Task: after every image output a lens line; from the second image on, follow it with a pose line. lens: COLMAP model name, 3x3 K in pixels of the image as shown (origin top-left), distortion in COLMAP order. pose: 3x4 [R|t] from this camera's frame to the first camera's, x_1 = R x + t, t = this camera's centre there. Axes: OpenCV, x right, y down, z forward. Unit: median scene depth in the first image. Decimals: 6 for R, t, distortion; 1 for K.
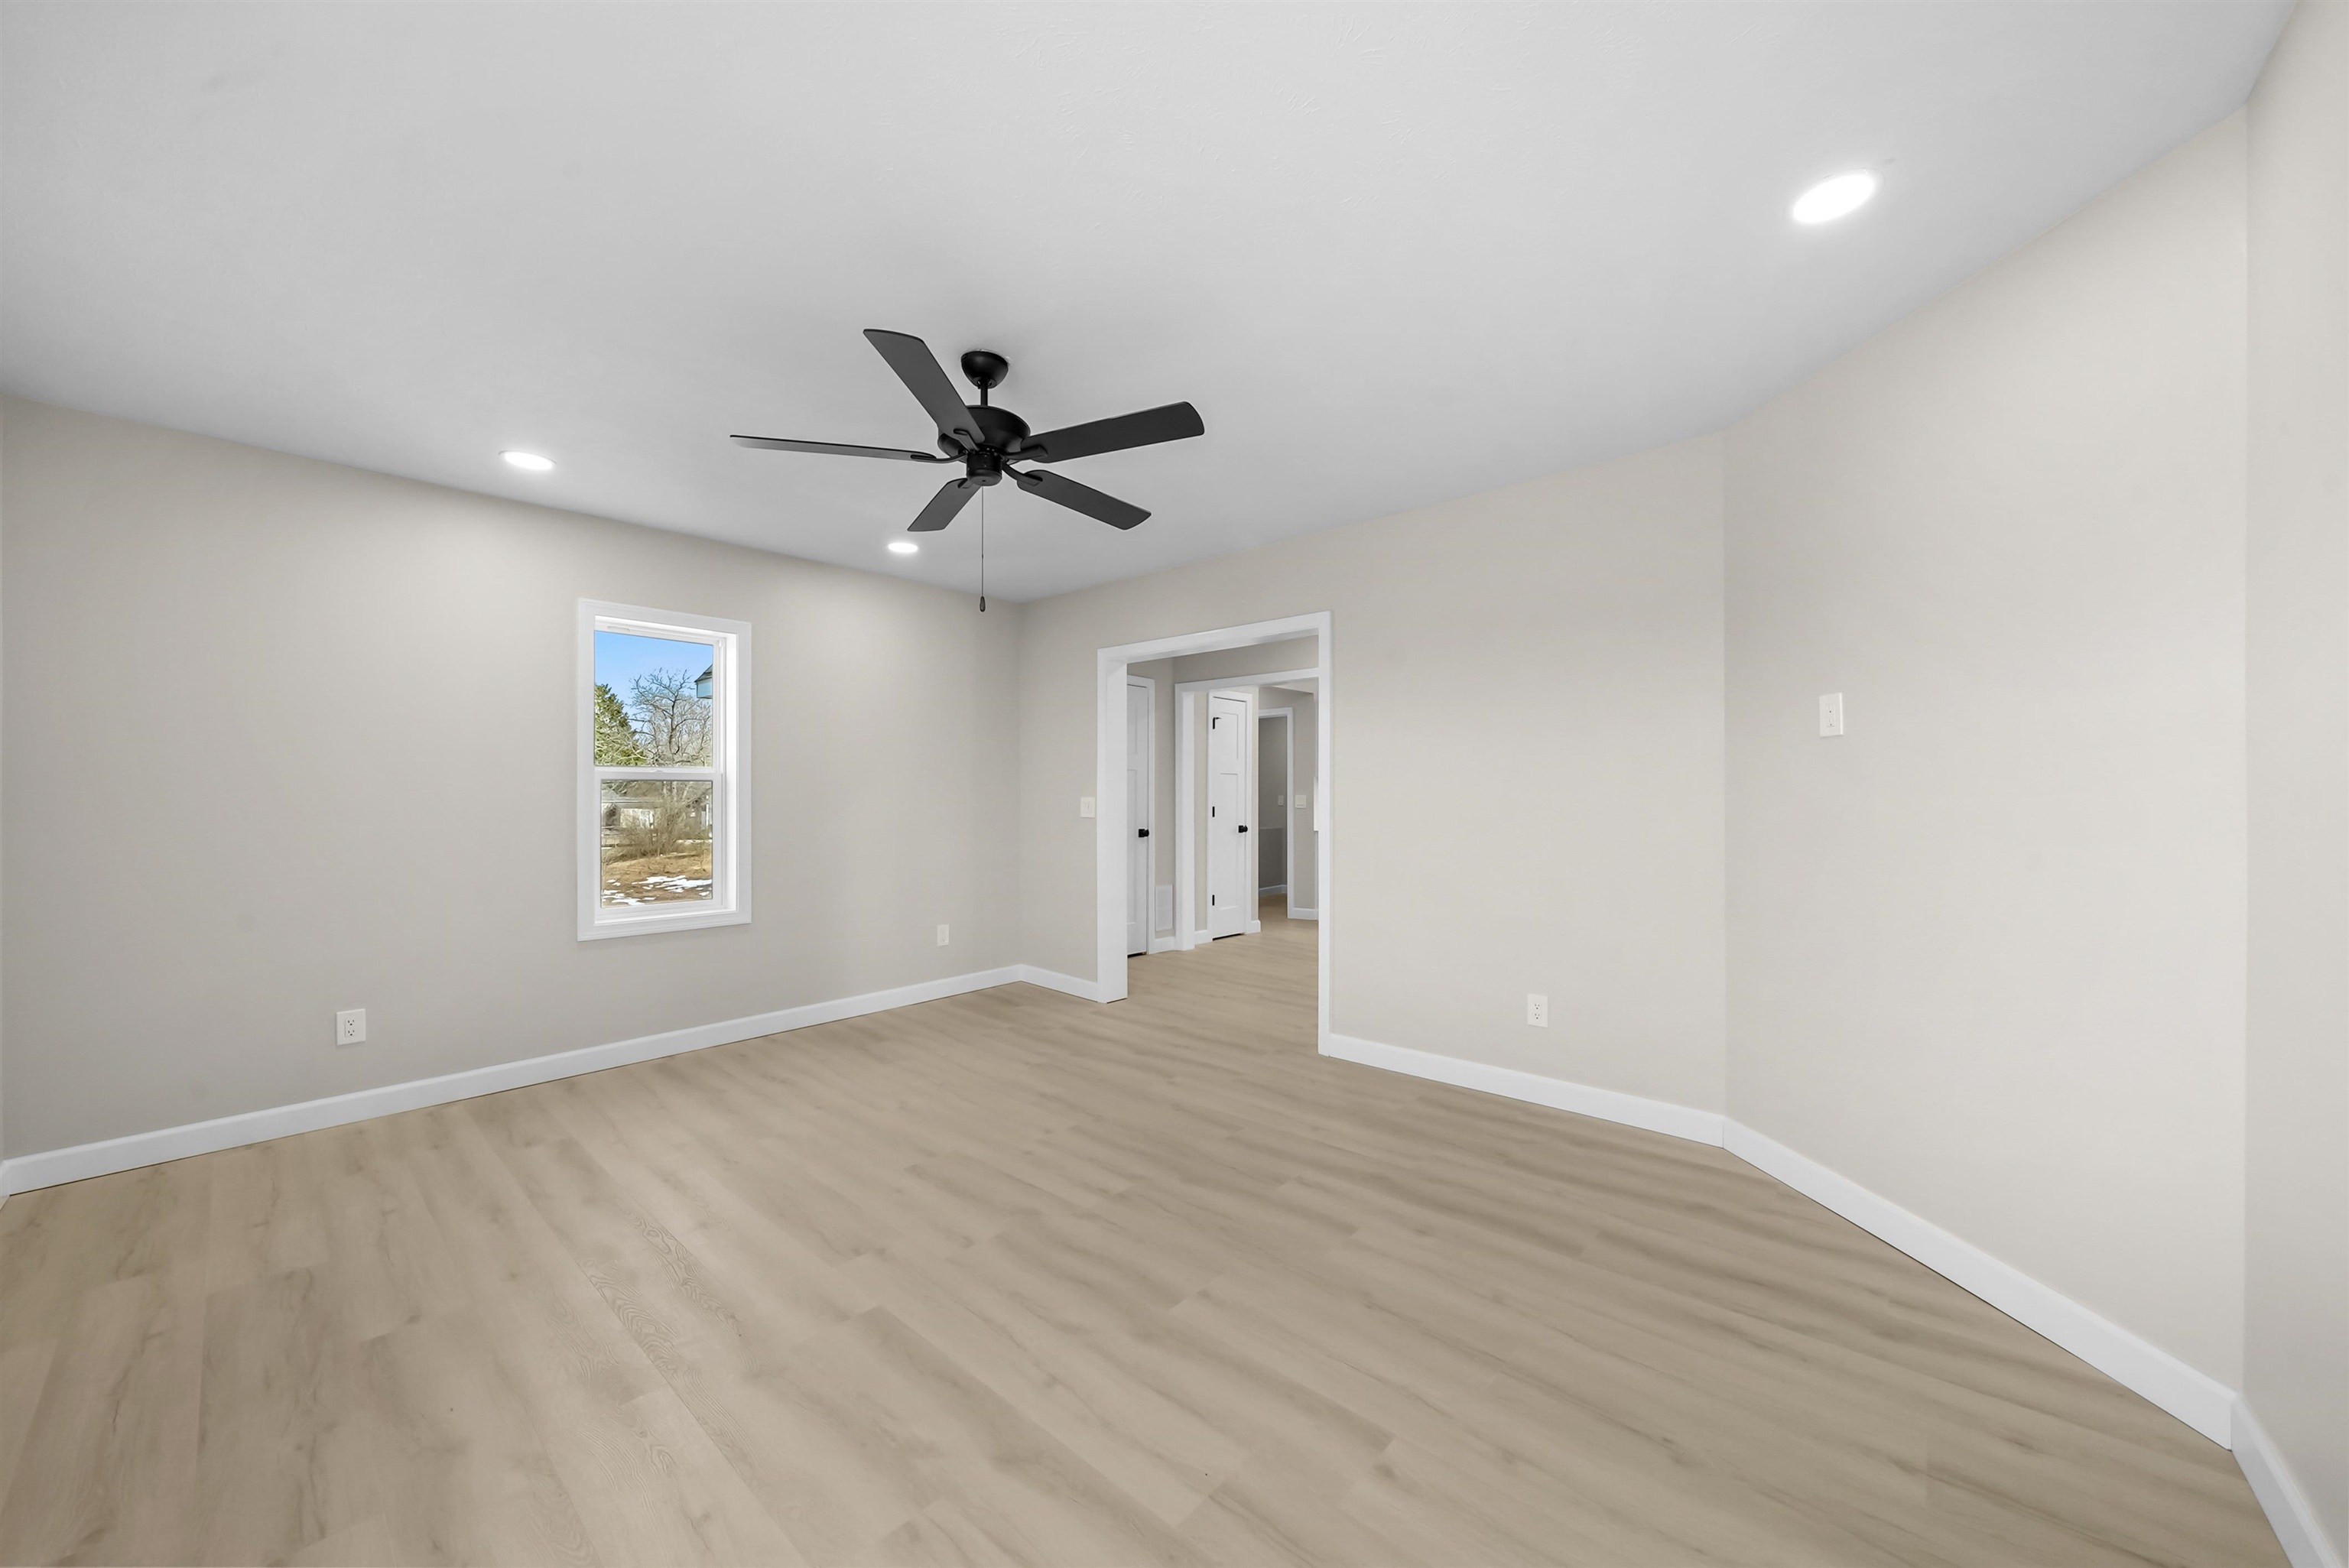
lens RADIAL K [[855.3, 0, 1171.9], [0, 855.3, 796.7], [0, 0, 1]] dist [-0.000922, -0.000177]
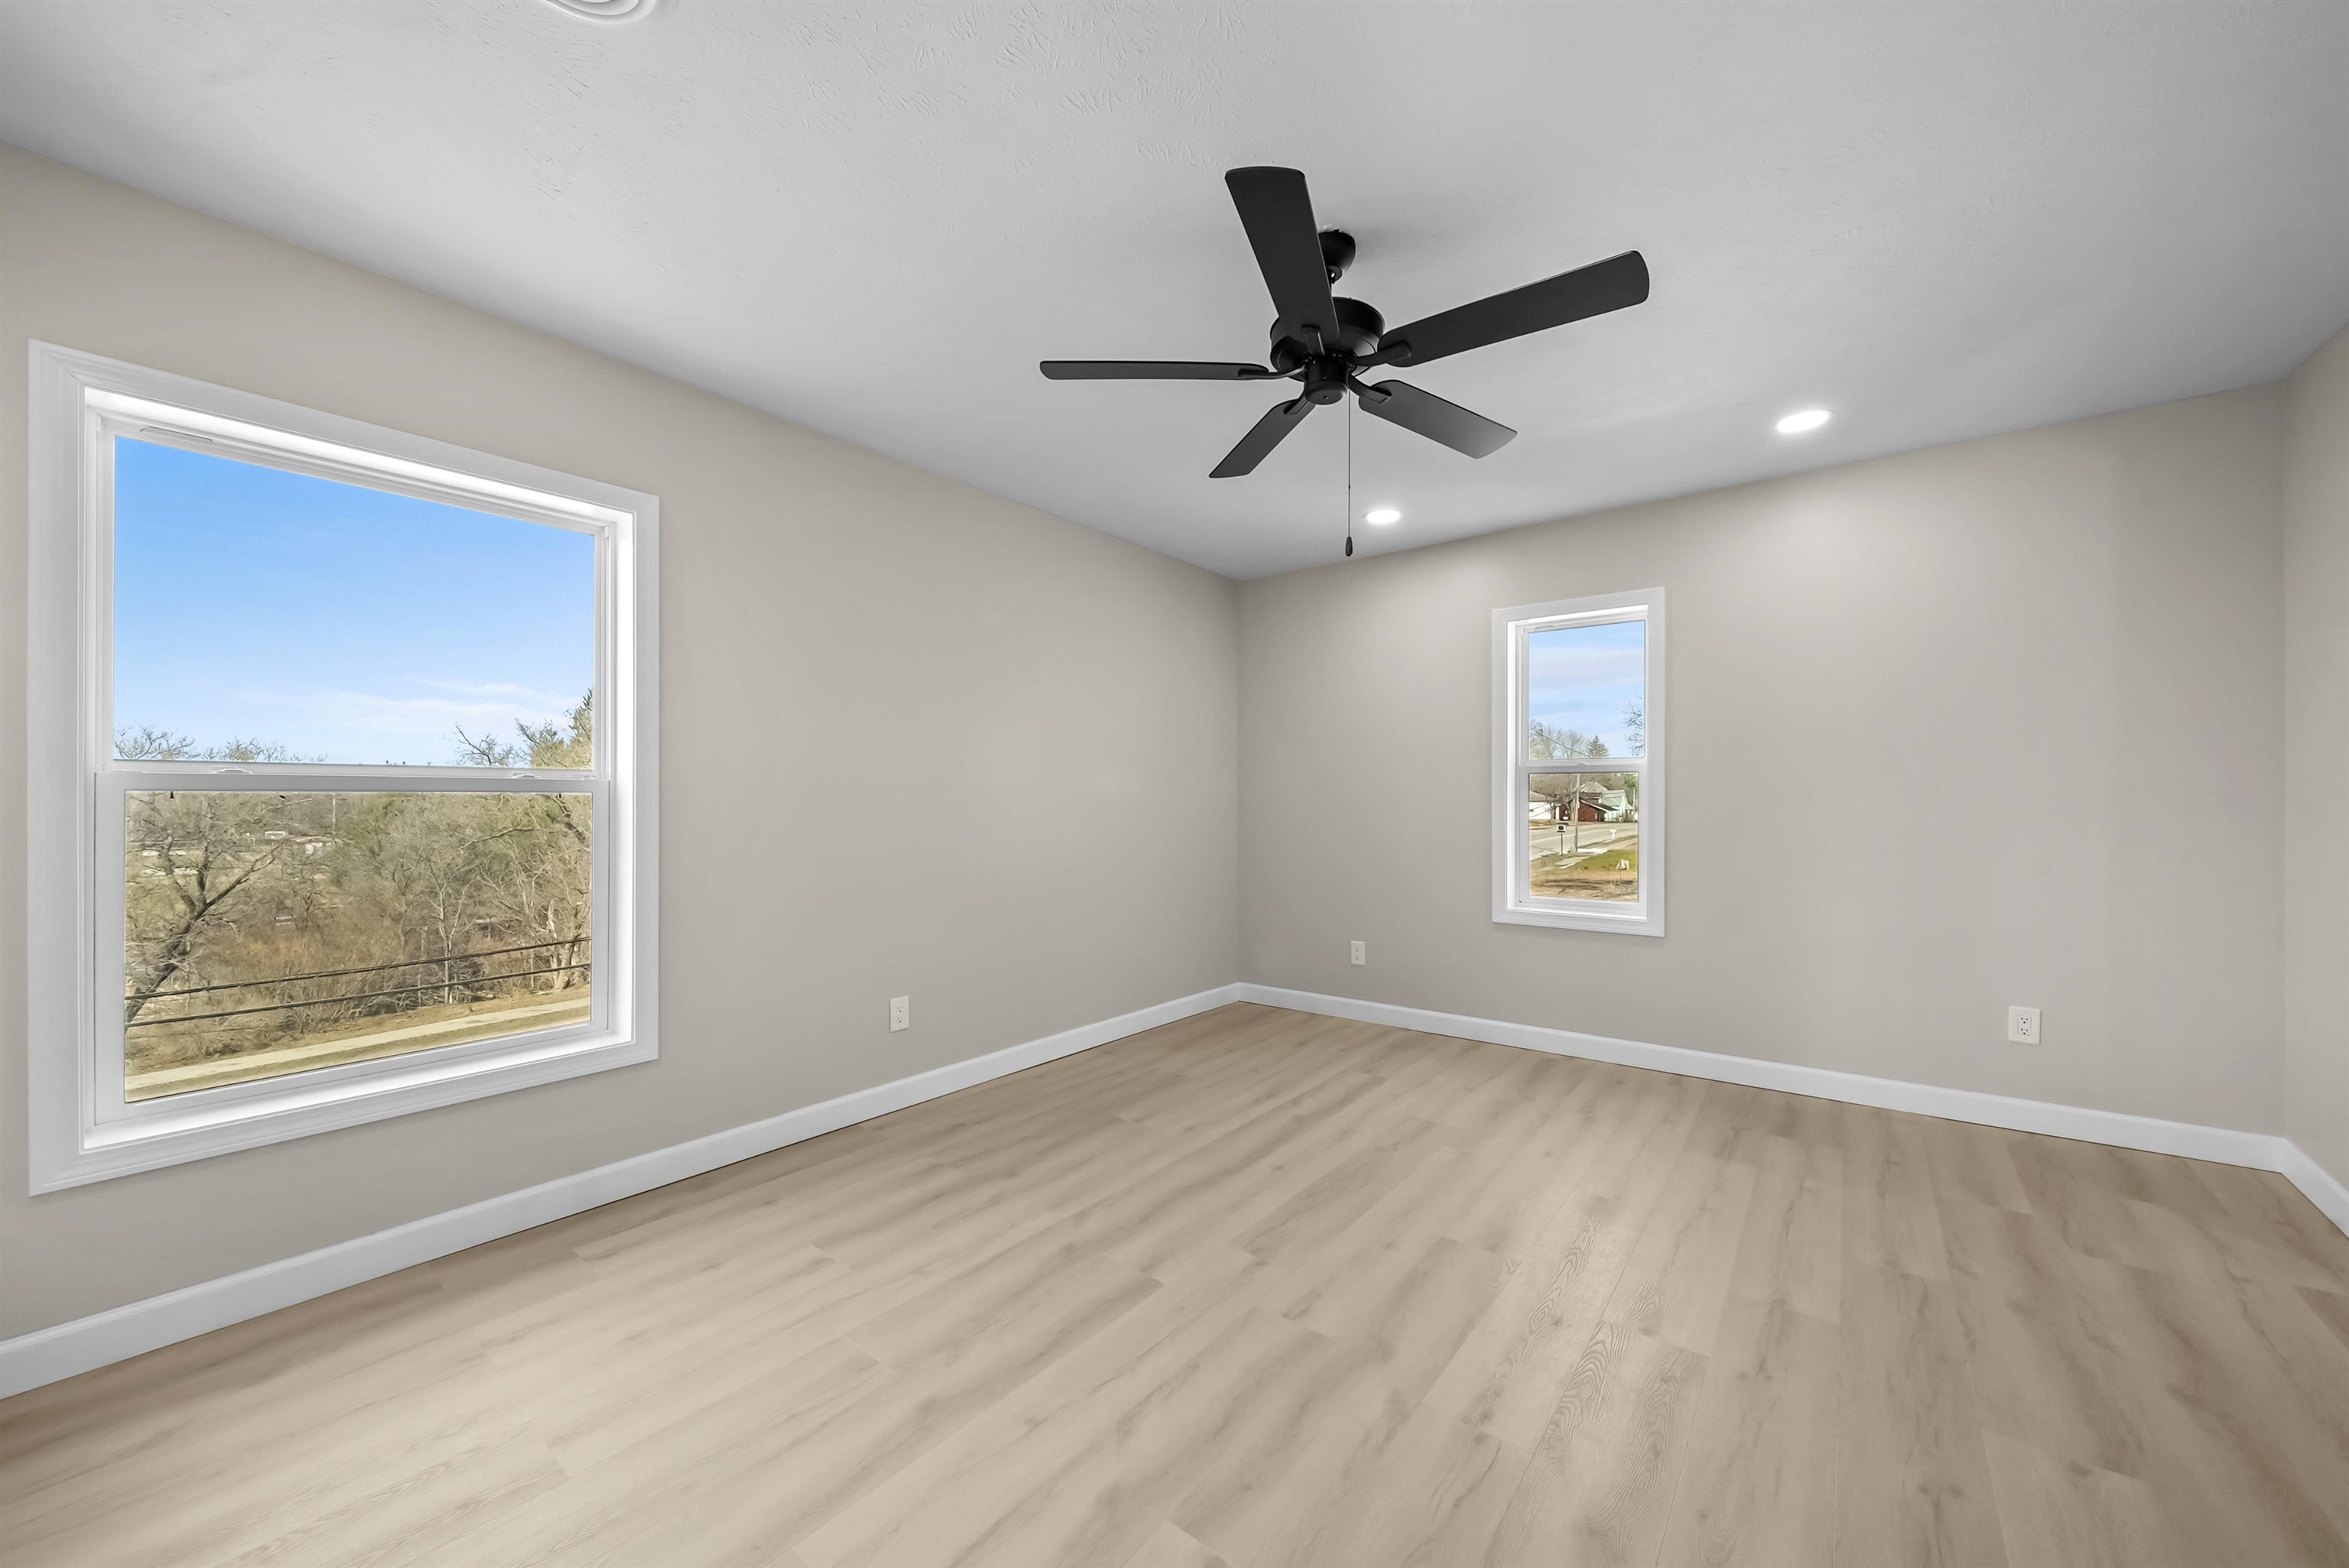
lens RADIAL K [[845.2, 0, 1174.5], [0, 845.2, 784.0], [0, 0, 1]] dist [0.000415, 0.000004]
pose [[0.063758, -0.012393, -0.997888, 0.563612], [0.005902, 0.999910, -0.012041, 0.000528], [0.997948, -0.005122, 0.063826, 0.775116]]
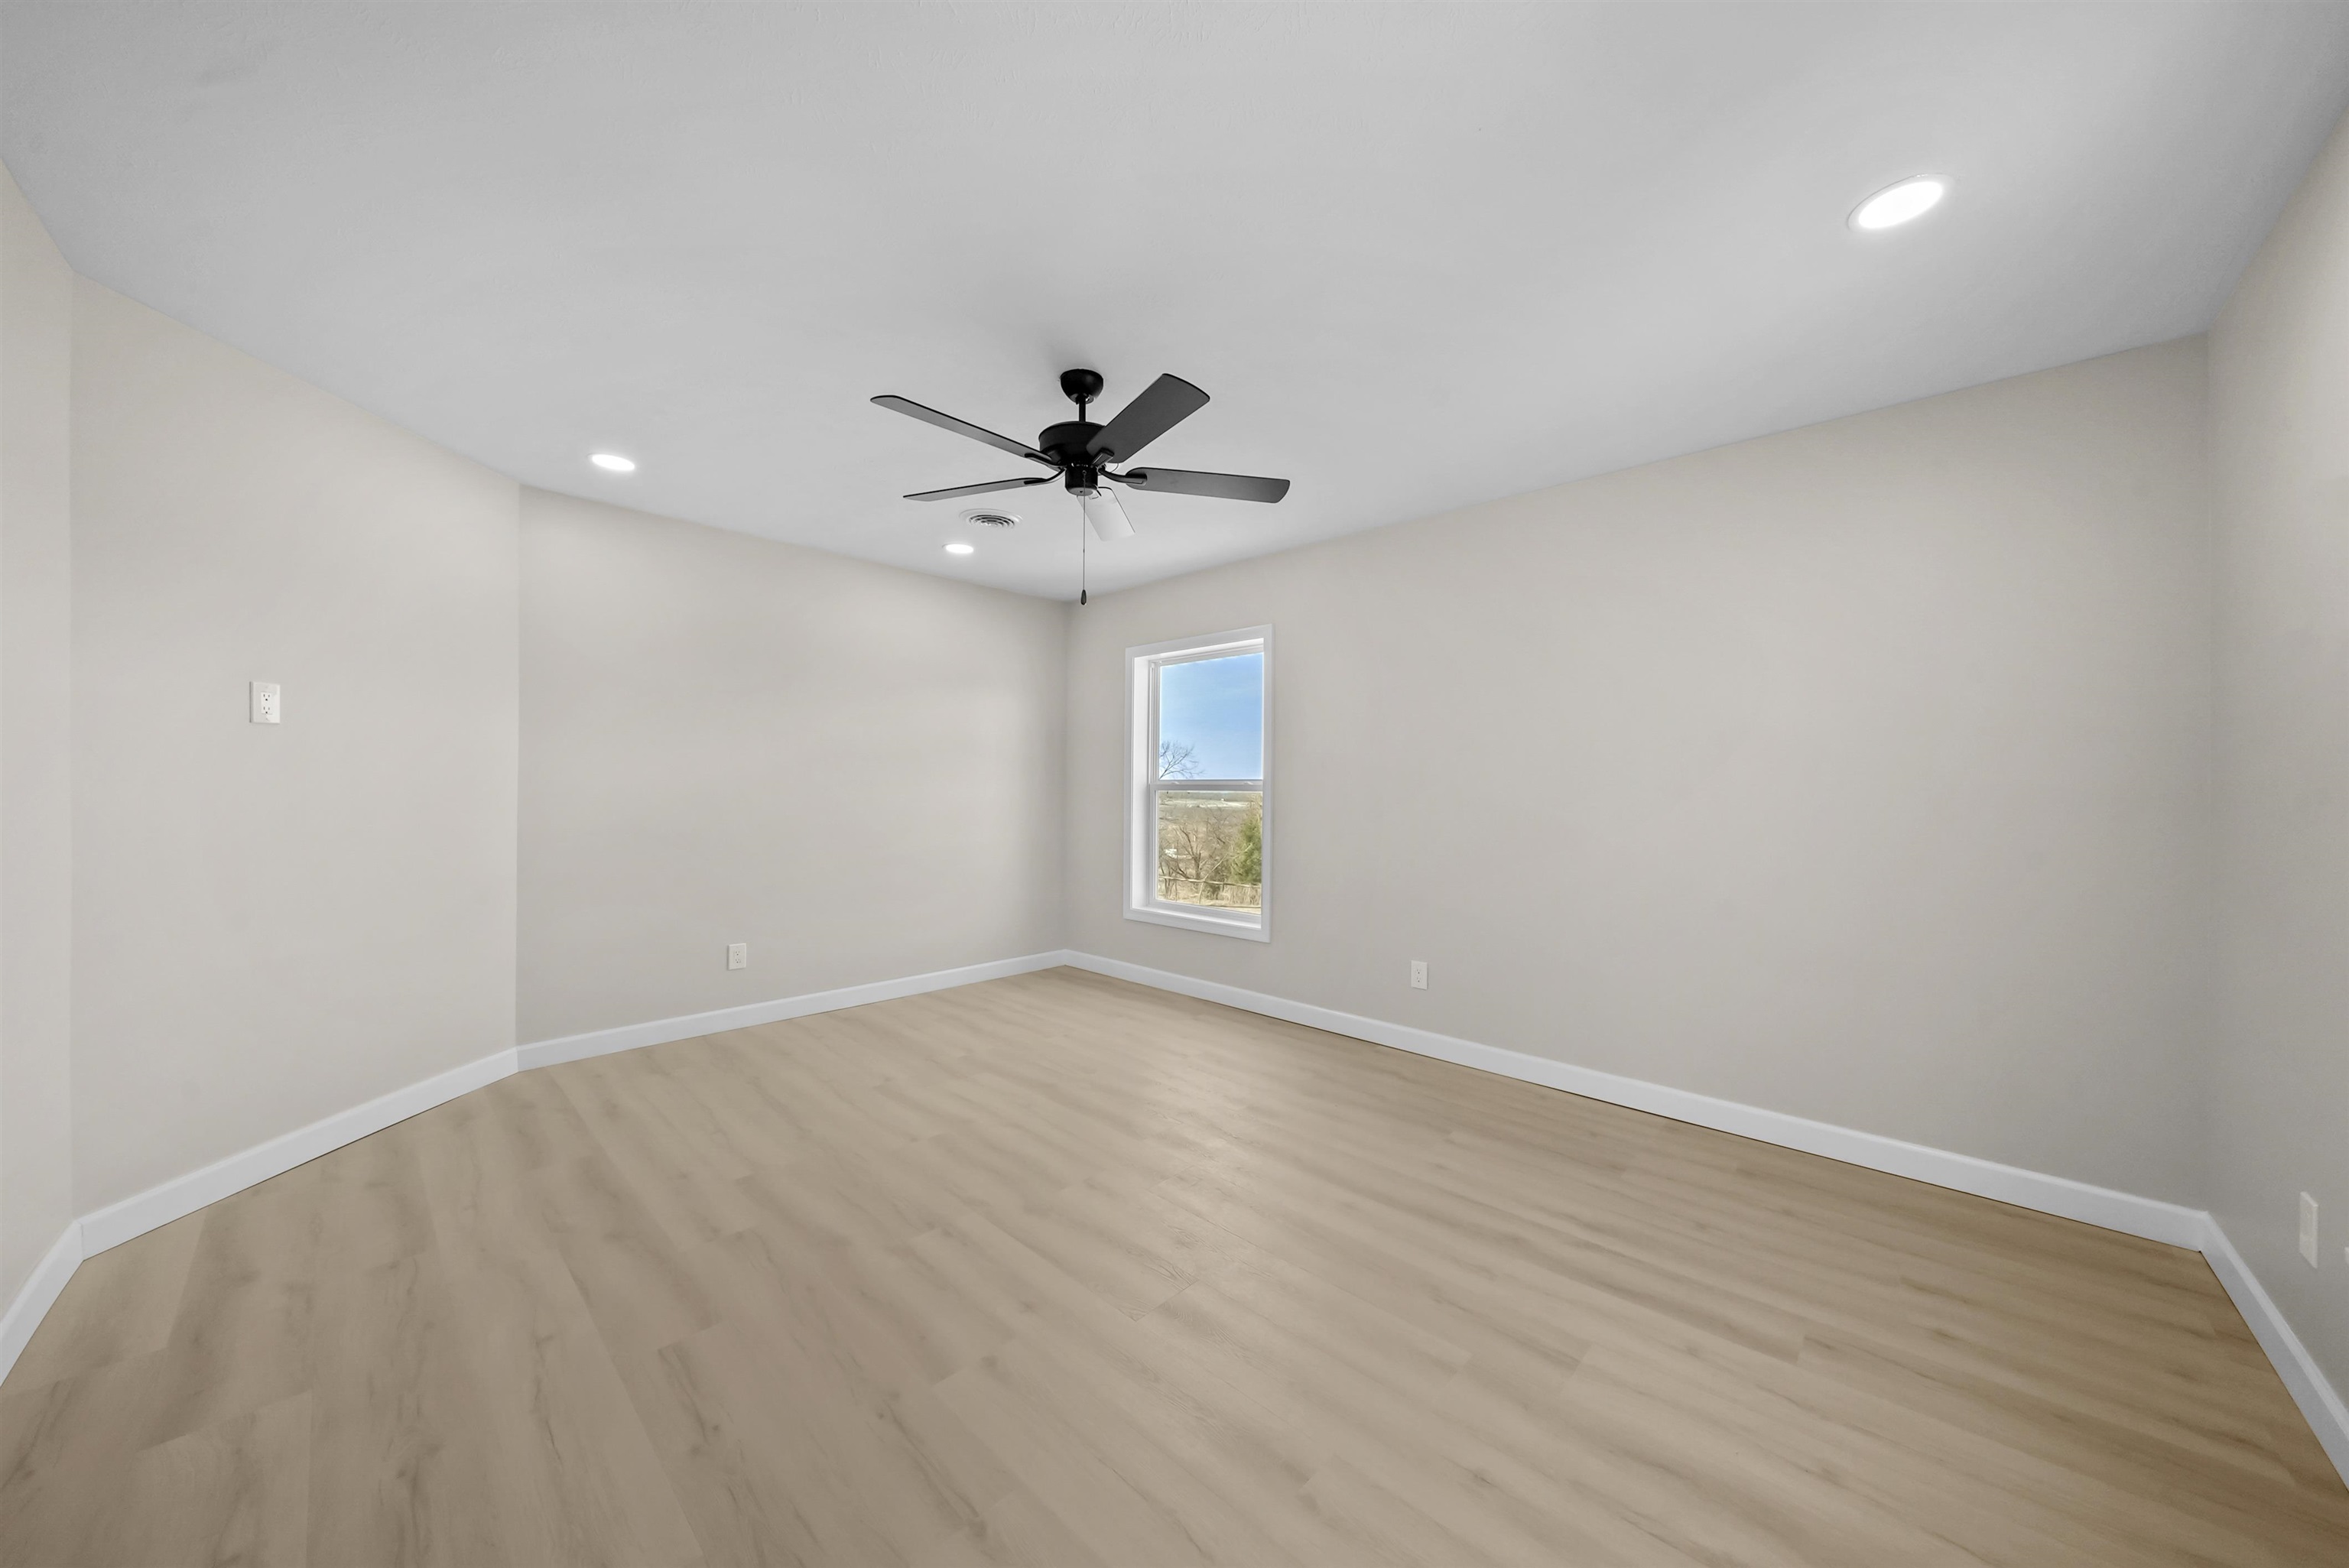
lens RADIAL K [[796.6, 0, 1174.5], [0, 796.6, 784.0], [0, 0, 1]] dist [0.000015, -0.000019]
pose [[-0.999785, -0.005070, 0.020126, -0.346496], [-0.005431, 0.999825, -0.017885, 0.012409], [-0.020032, -0.017991, -0.999637, 1.925742]]
